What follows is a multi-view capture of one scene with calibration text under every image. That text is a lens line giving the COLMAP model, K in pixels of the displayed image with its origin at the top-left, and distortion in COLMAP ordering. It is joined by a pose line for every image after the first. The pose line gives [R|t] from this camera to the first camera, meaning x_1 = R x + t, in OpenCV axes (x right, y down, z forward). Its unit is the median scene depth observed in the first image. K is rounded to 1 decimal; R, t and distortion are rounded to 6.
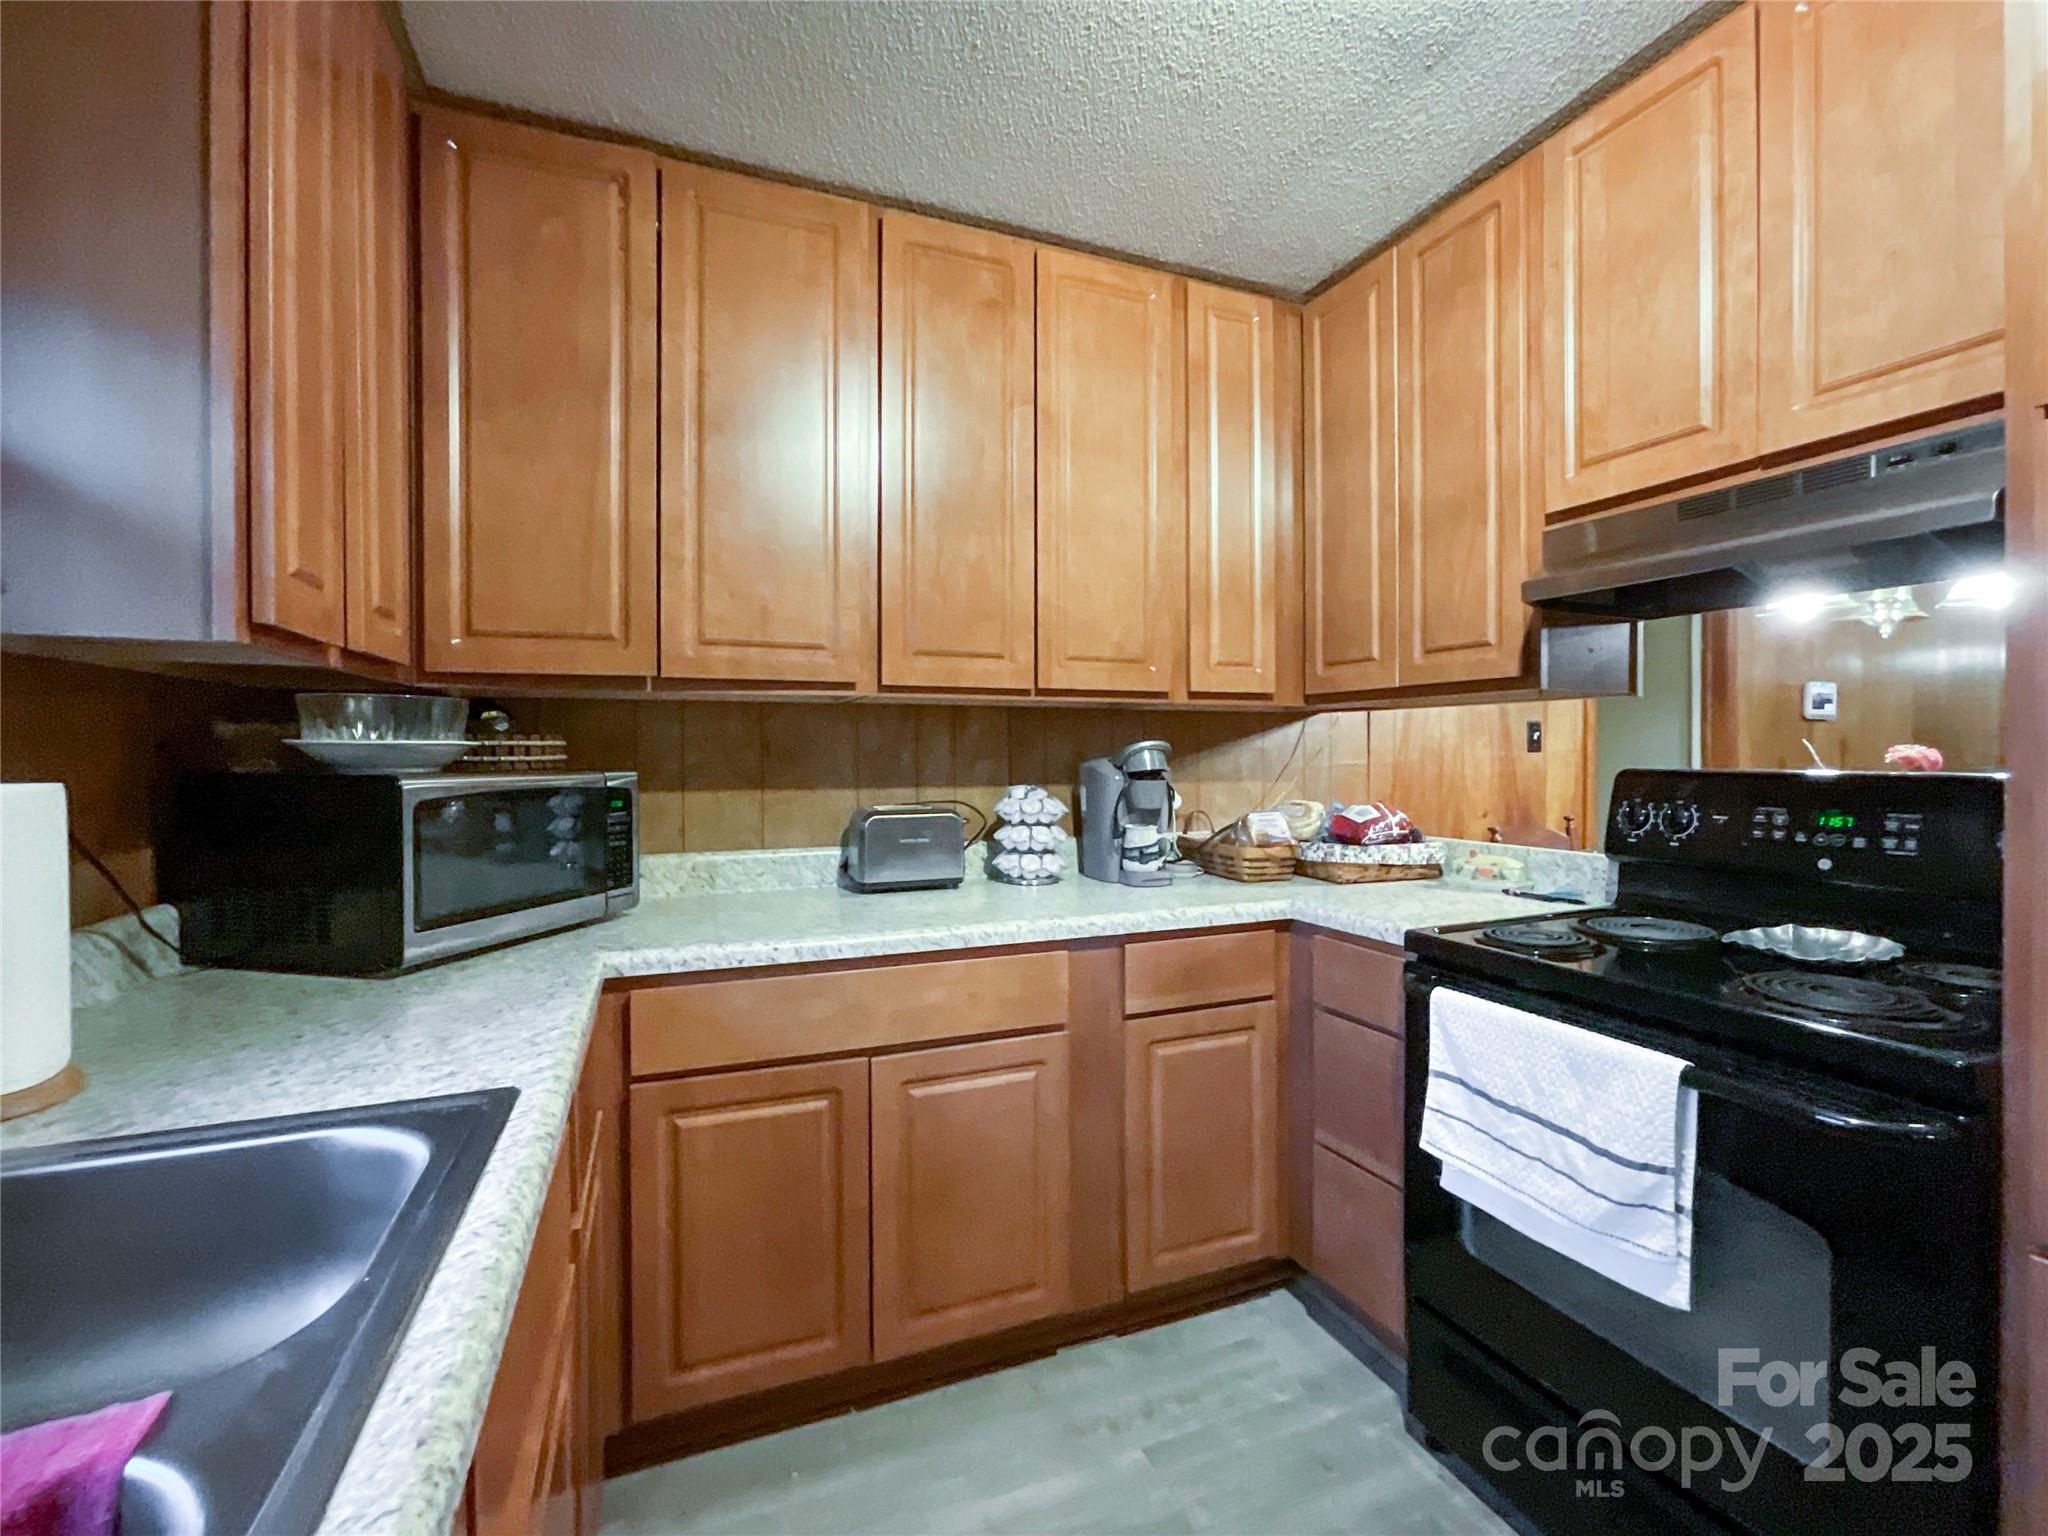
lens RADIAL K [[871.1, 0, 1014.2], [0, 871.1, 761.3], [0, 0, 1]] dist [-0.017229, 0.004986]
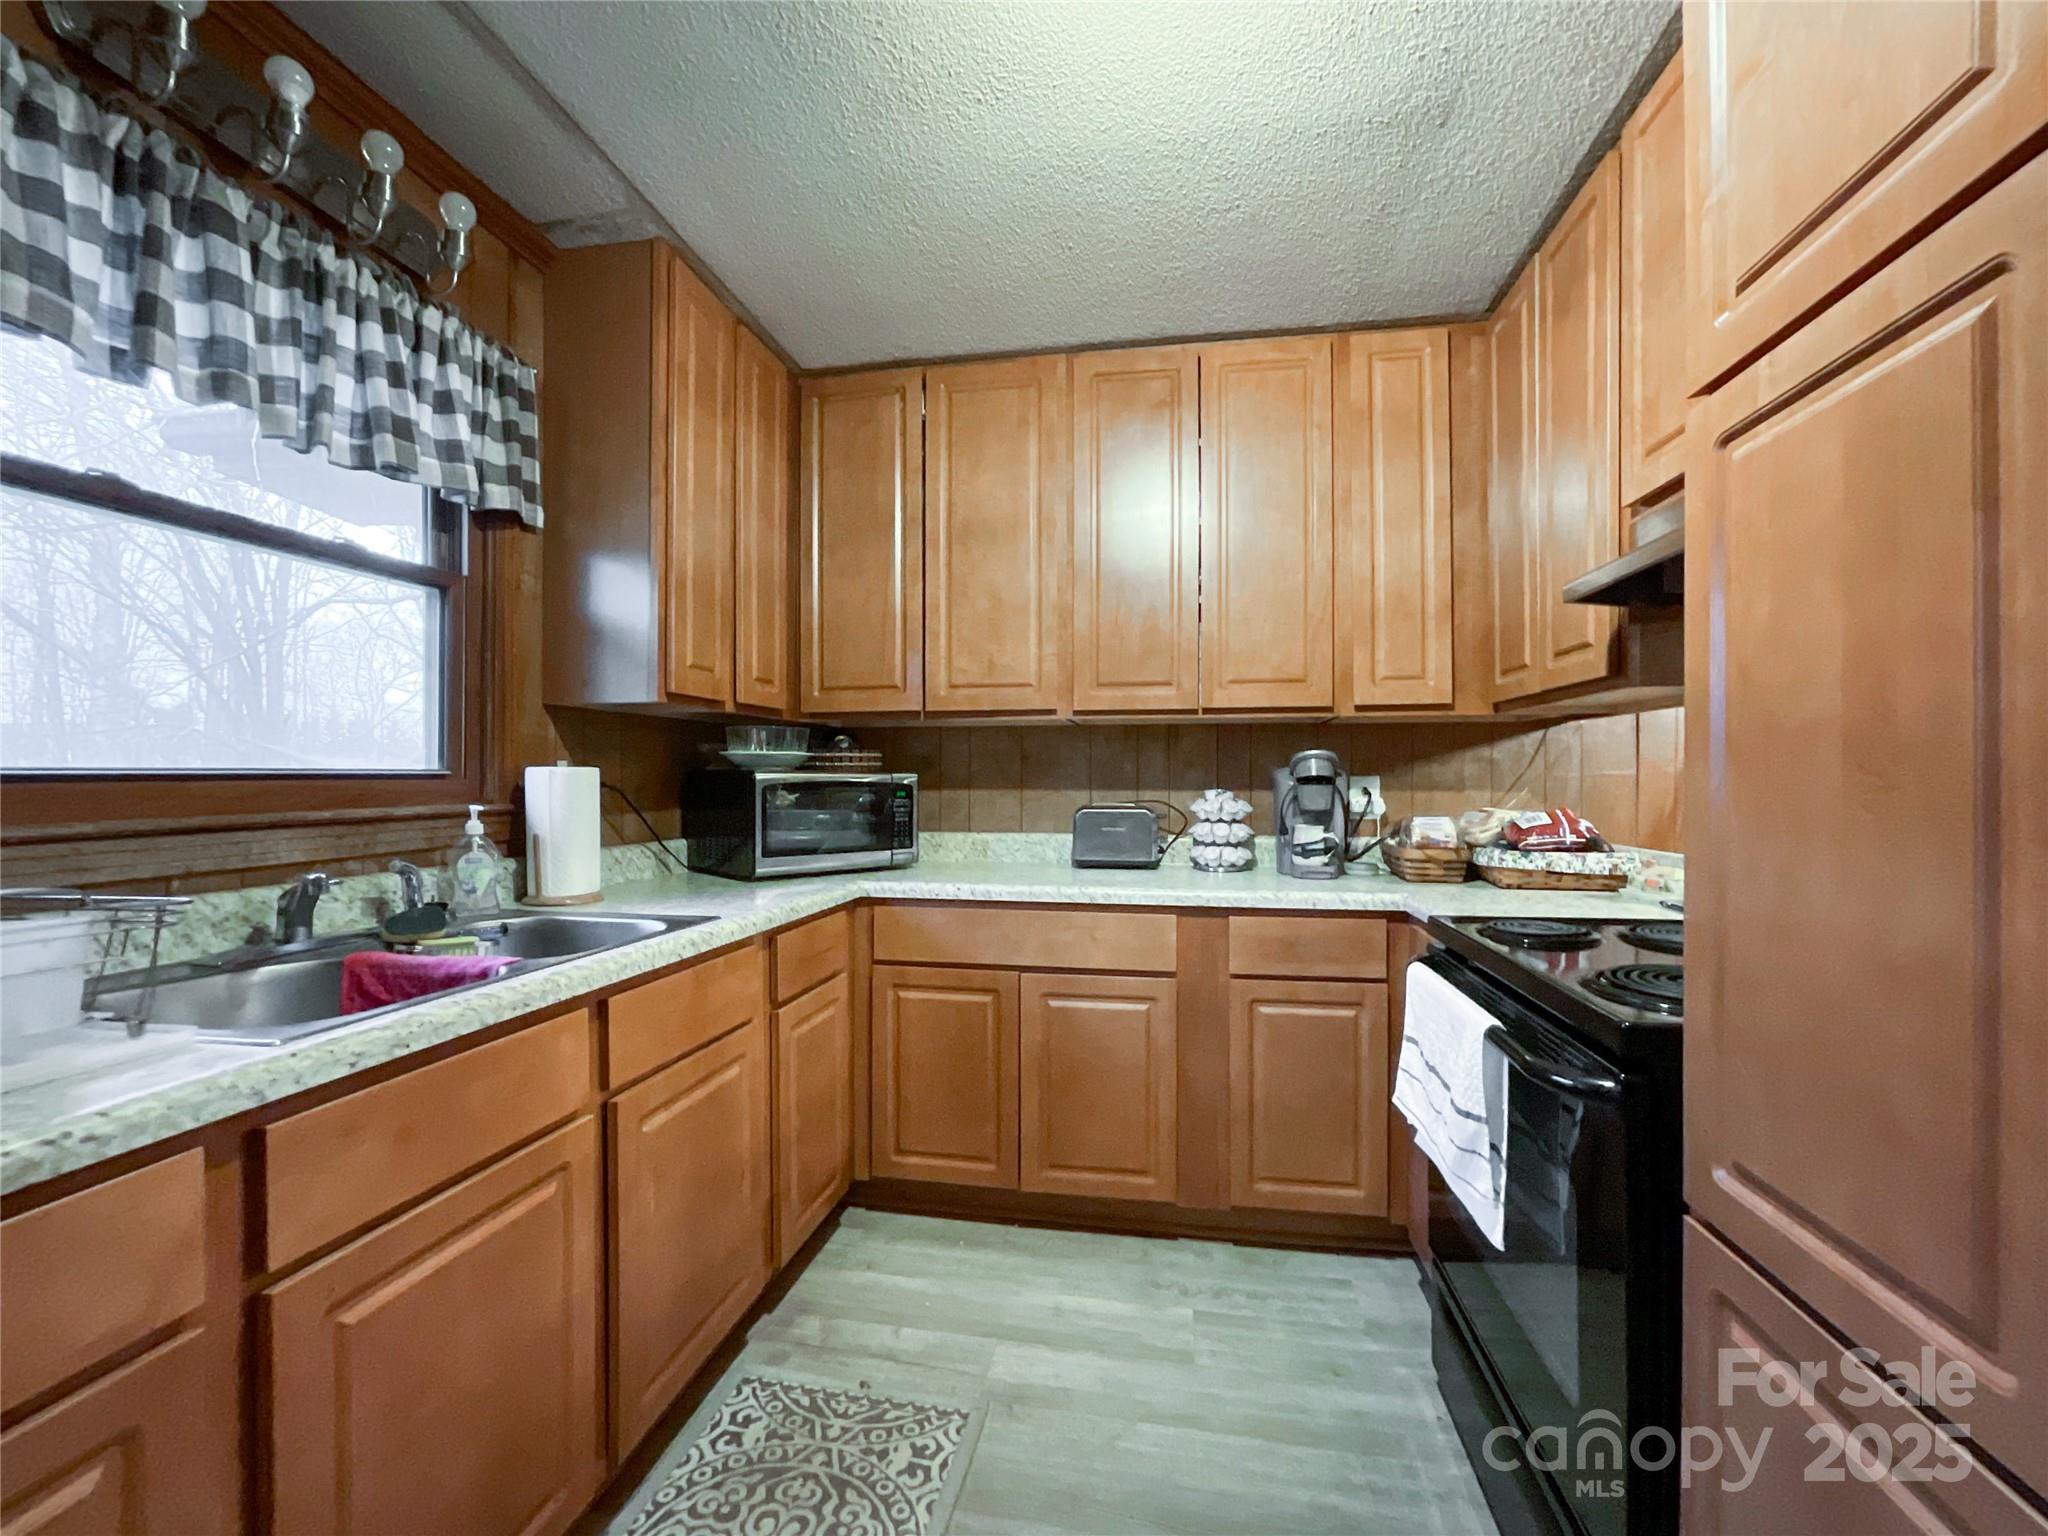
lens RADIAL K [[871.1, 0, 1090.0], [0, 871.1, 786.9], [0, 0, 1]] dist [-0.017229, 0.004986]
pose [[0.856224, 0.005817, -0.516572, 0.557008], [-0.007700, 0.999969, -0.001504, 0.032014], [0.516547, 0.005265, 0.856243, -0.133937]]
